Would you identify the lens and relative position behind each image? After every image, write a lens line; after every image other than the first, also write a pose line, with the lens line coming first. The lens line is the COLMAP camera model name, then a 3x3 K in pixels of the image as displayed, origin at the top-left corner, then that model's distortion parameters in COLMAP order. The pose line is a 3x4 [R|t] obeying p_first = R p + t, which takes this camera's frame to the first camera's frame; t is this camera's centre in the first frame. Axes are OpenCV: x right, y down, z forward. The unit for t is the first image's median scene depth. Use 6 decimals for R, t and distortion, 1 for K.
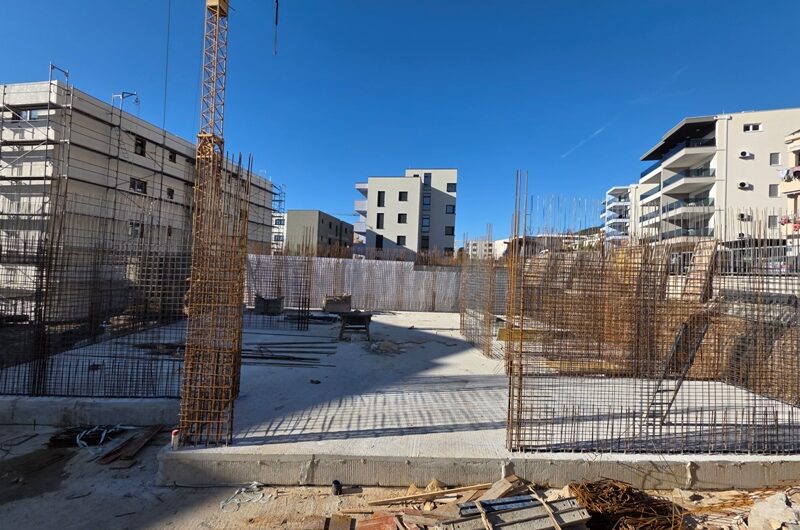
lens RADIAL K [[322.4, 0, 401.0], [0, 322.4, 261.1], [0, 0, 1]] dist [0.001908, 0.001072]
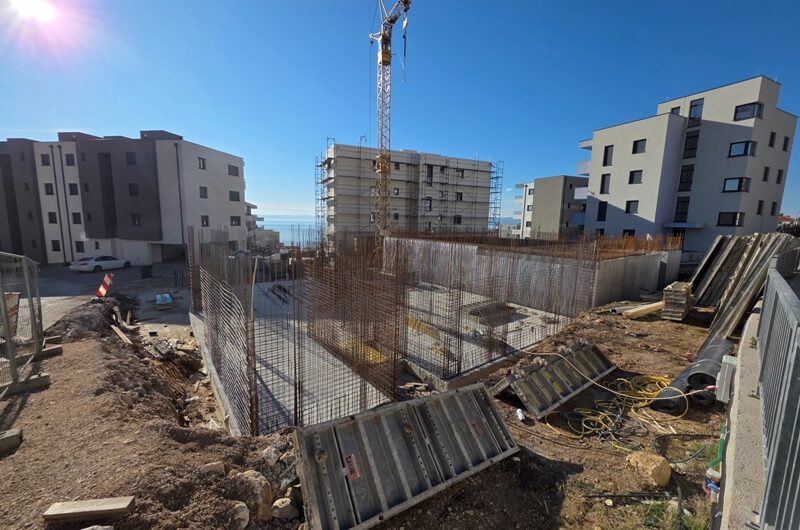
lens RADIAL K [[322.4, 0, 399.0], [0, 322.4, 262.6], [0, 0, 1]] dist [0.001908, 0.001072]
pose [[0.551104, 0.077922, -0.830790, 0.341983], [0.024003, 0.993738, 0.109128, -0.028641], [0.834091, -0.080083, 0.545783, 0.105729]]
